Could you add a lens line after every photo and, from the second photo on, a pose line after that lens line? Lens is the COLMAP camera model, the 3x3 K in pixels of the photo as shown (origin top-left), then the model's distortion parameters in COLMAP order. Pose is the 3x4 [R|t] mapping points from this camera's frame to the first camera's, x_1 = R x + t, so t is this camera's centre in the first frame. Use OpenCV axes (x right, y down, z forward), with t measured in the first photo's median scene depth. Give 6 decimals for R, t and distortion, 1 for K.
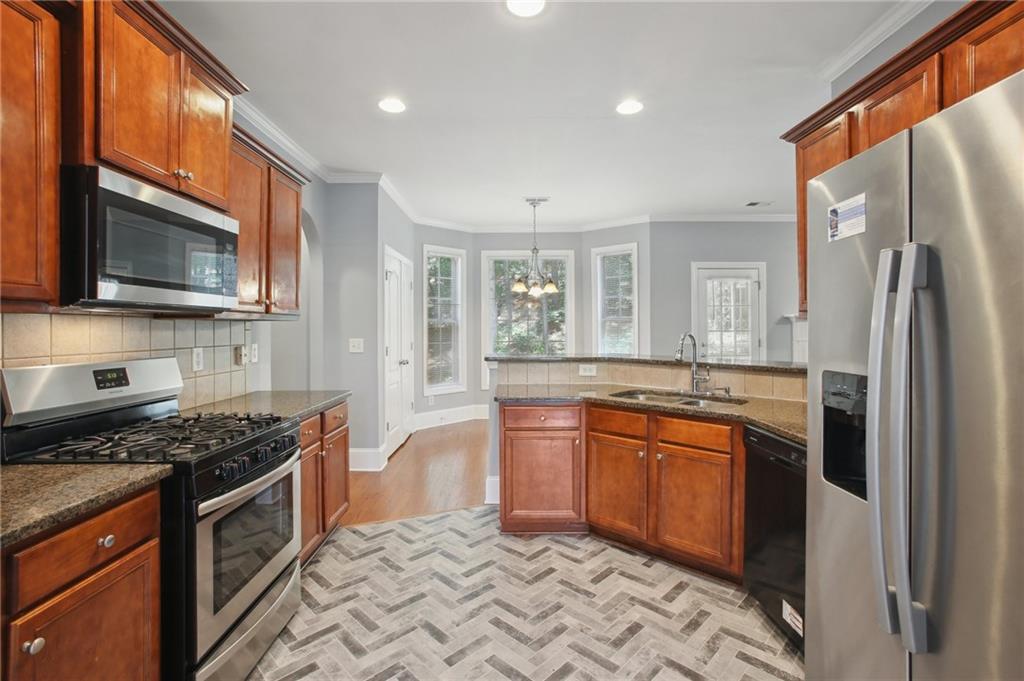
lens RADIAL K [[464.2, 0, 518.6], [0, 464.2, 327.7], [0, 0, 1]] dist [-0.032208, 0.005940]
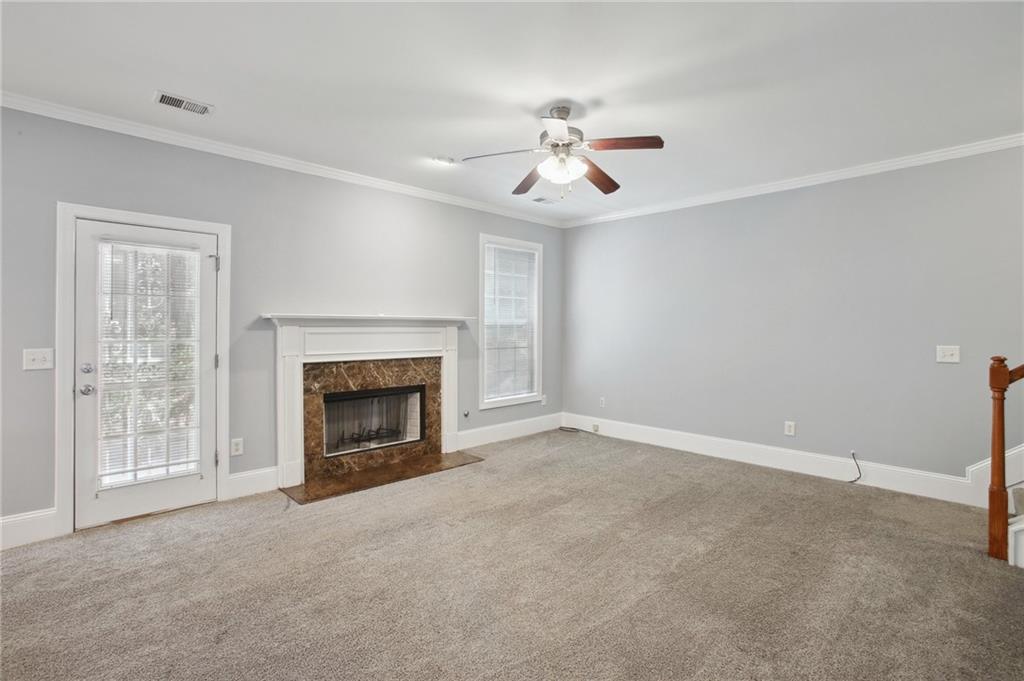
lens RADIAL K [[464.2, 0, 514.2], [0, 464.2, 323.1], [0, 0, 1]] dist [-0.032208, 0.005940]
pose [[0.738976, 0.018373, 0.673481, 0.512025], [-0.007465, 0.999790, -0.019084, -0.008797], [-0.673690, 0.009075, 0.738958, 0.388302]]
